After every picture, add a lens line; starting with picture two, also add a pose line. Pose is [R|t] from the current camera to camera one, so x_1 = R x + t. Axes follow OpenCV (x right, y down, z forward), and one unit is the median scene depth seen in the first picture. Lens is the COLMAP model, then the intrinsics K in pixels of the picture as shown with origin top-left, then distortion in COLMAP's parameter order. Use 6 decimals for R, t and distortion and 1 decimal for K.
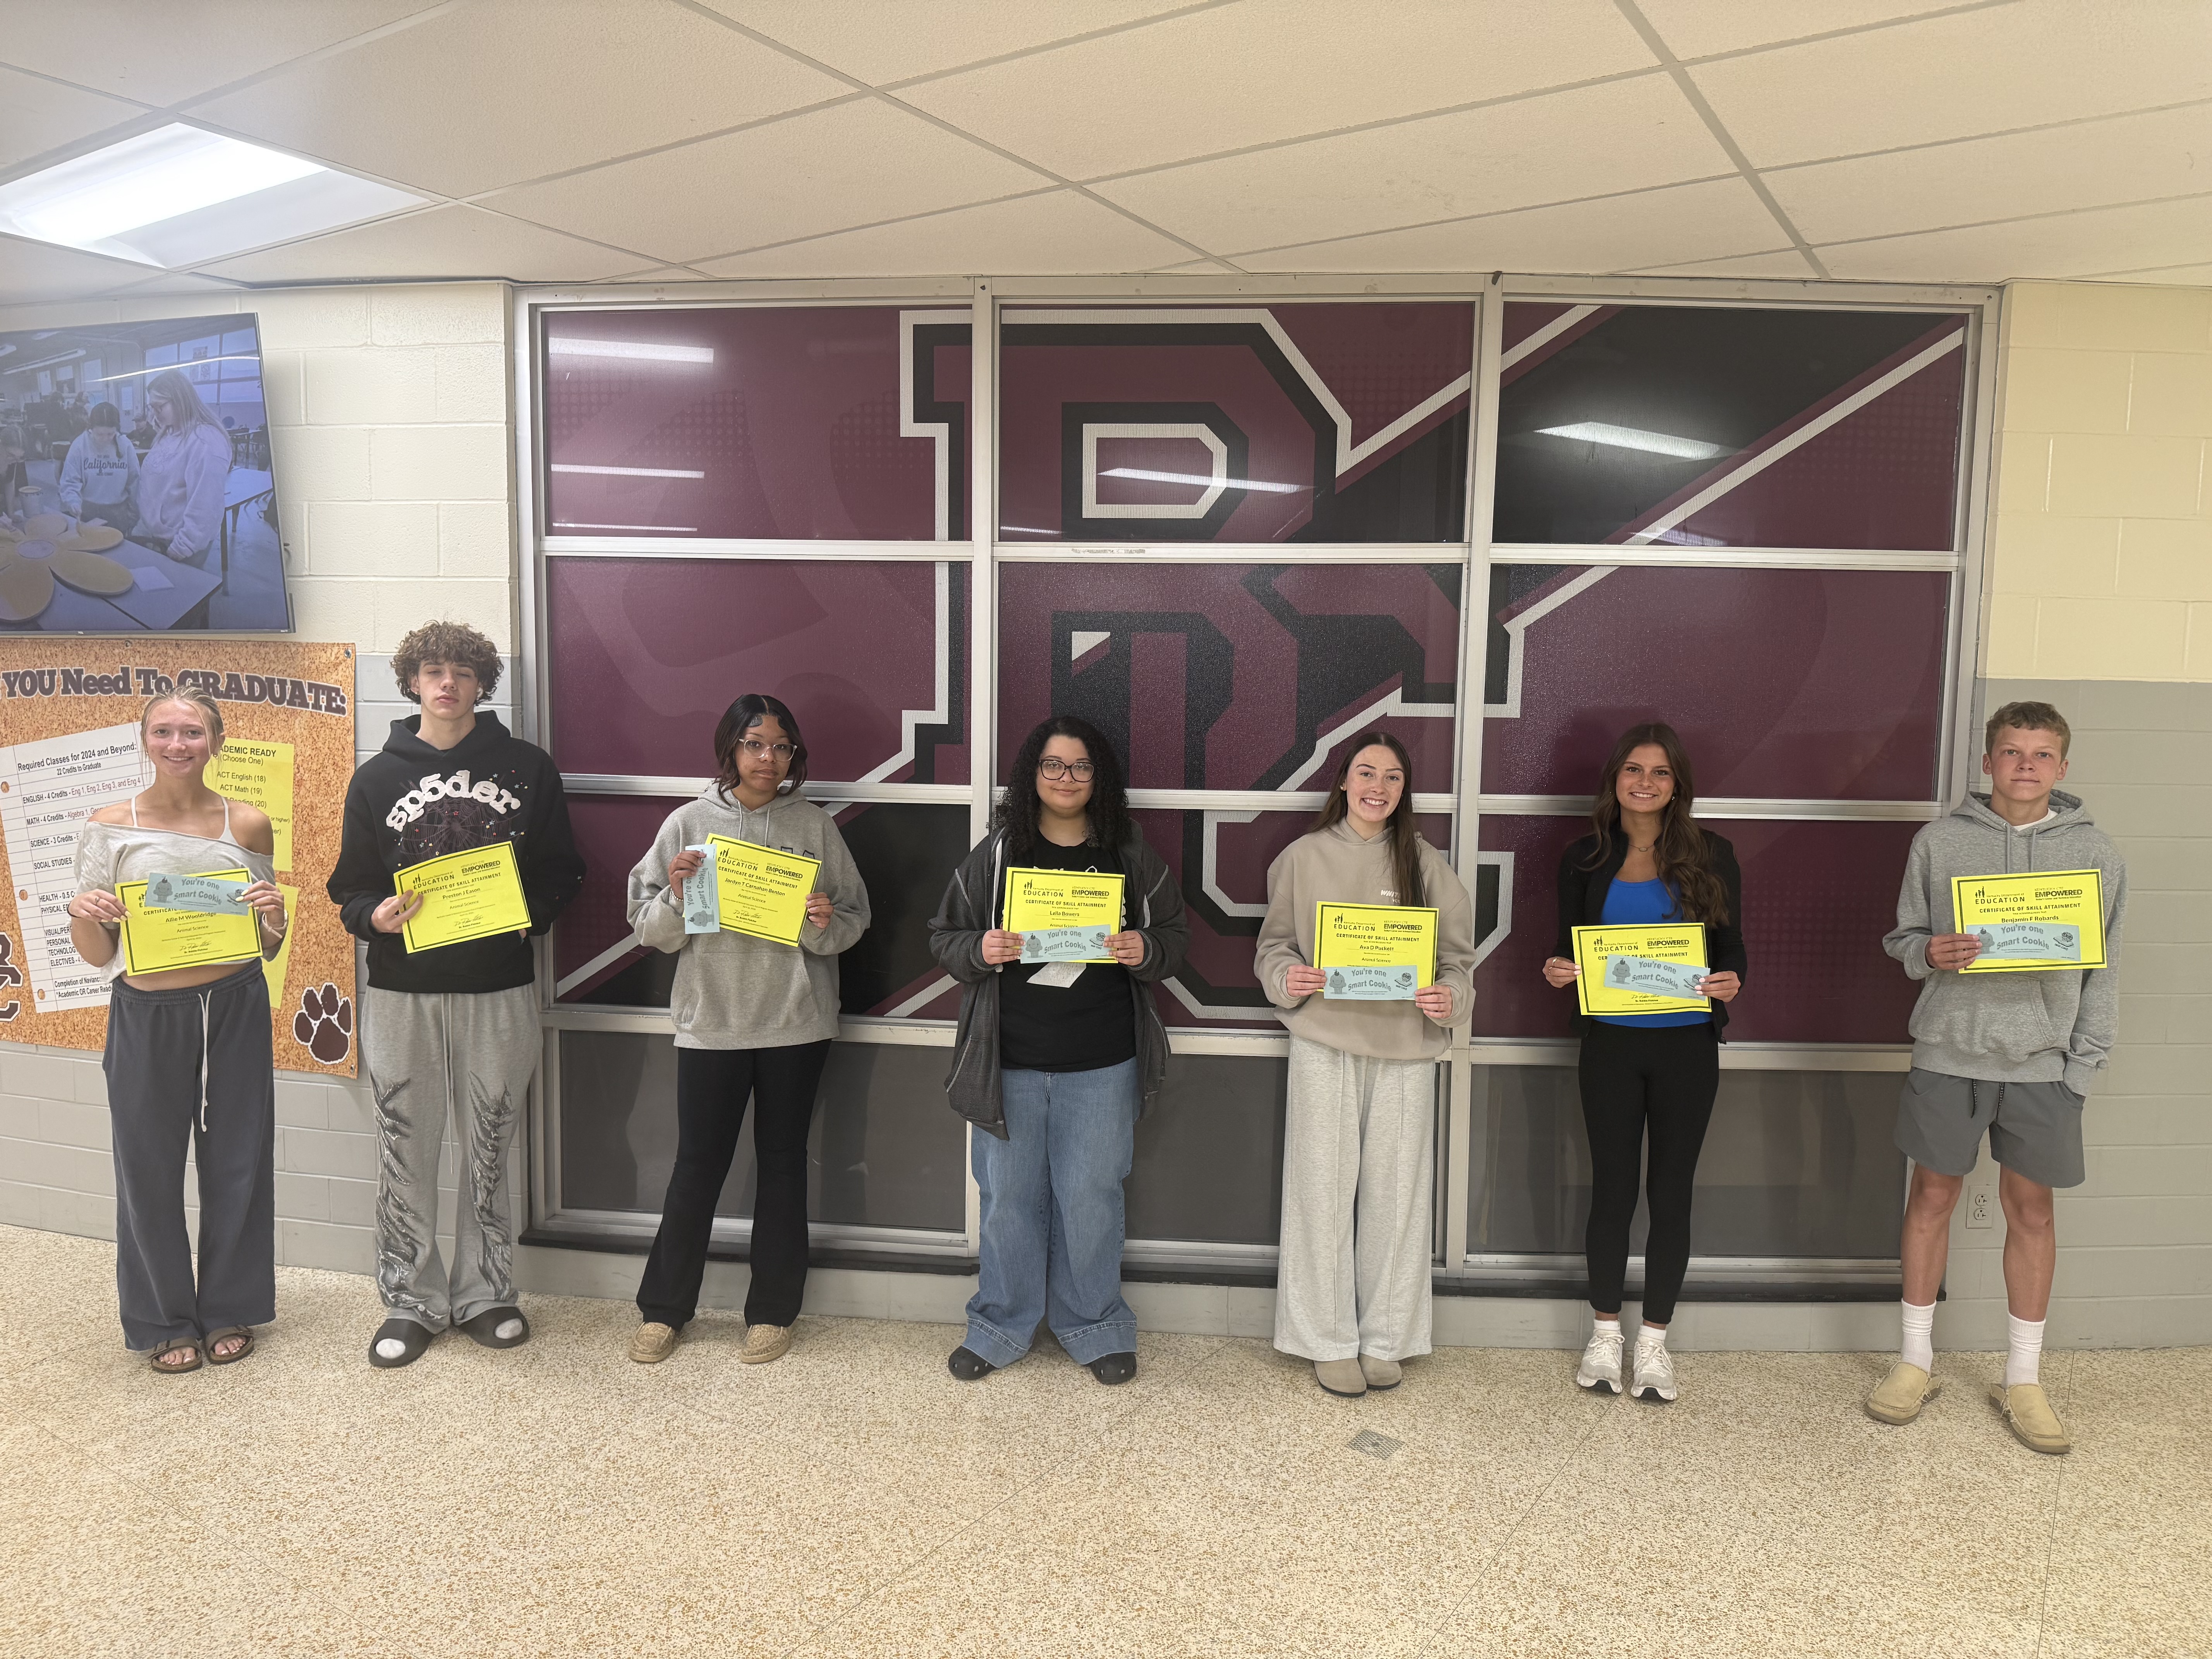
lens RADIAL K [[1551.3, 0, 1107.0], [0, 1551.3, 832.0], [0, 0, 1]] dist [-0.007552, -0.008967]
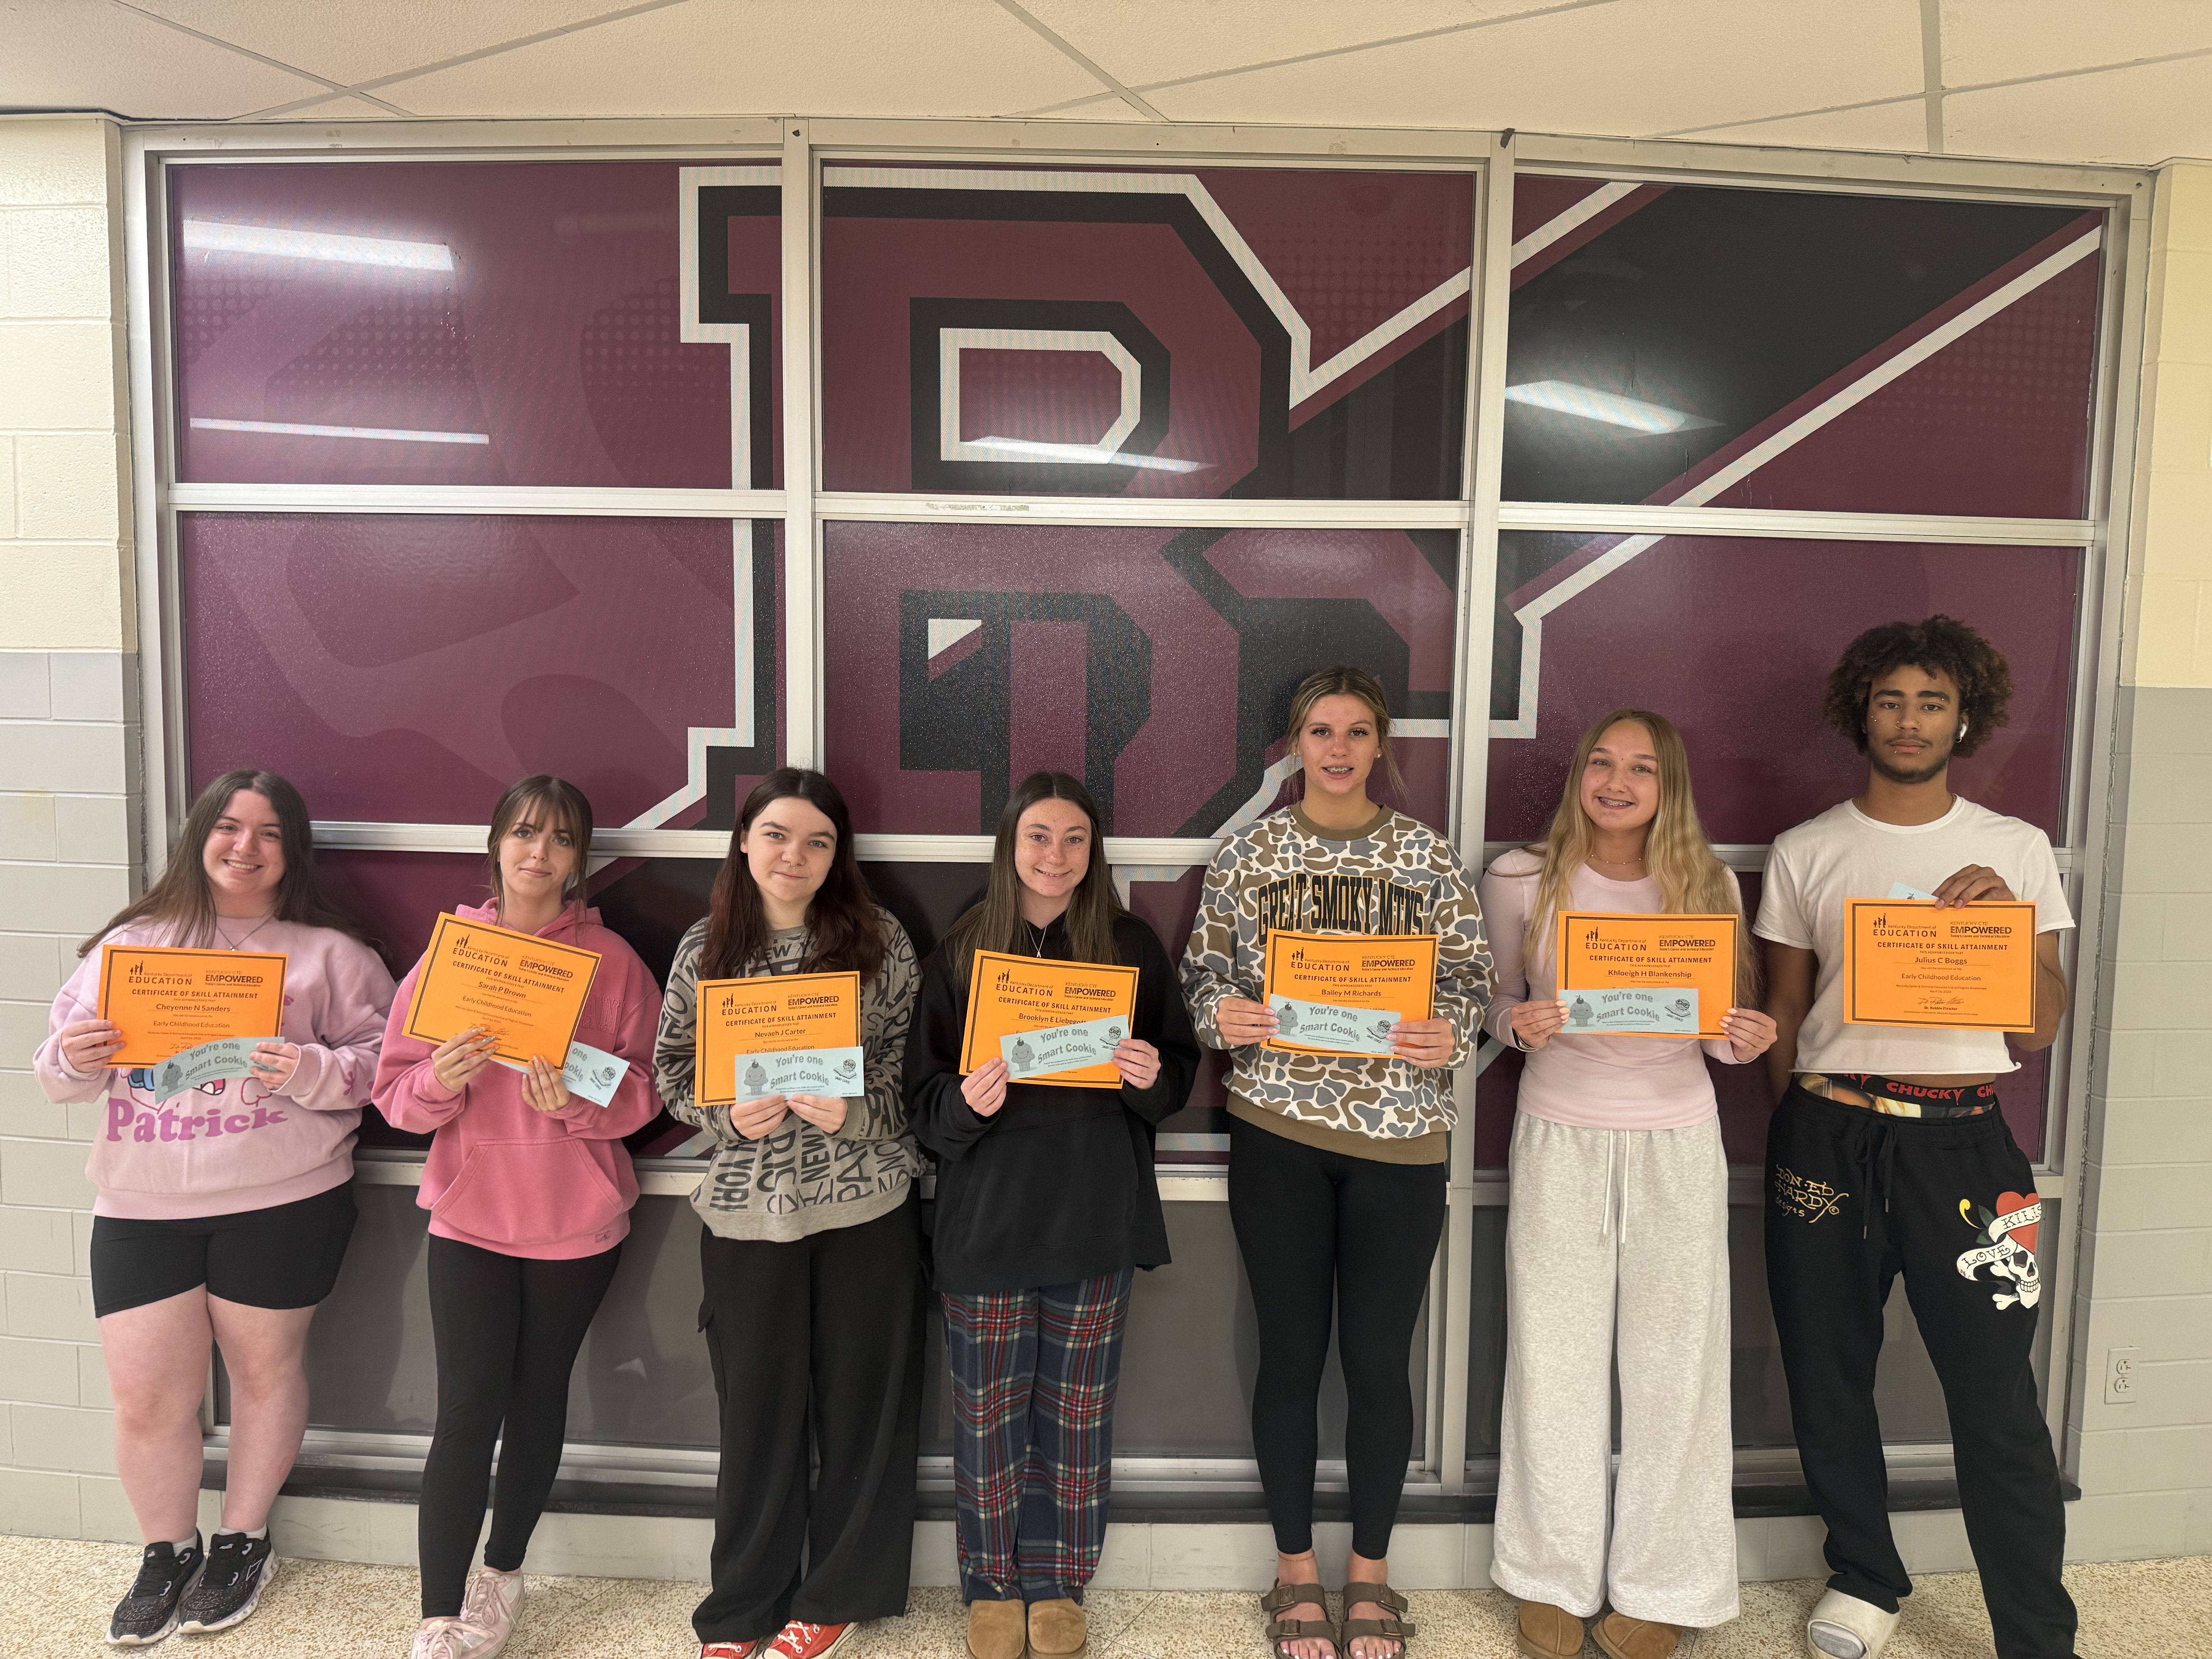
lens RADIAL K [[1551.3, 0, 1104.4], [0, 1551.3, 826.3], [0, 0, 1]] dist [-0.007552, -0.008967]
pose [[0.996589, -0.005949, 0.082313, 0.000179], [0.006629, 0.999946, -0.008001, -0.027667], [-0.082261, 0.008519, 0.996574, 0.283111]]
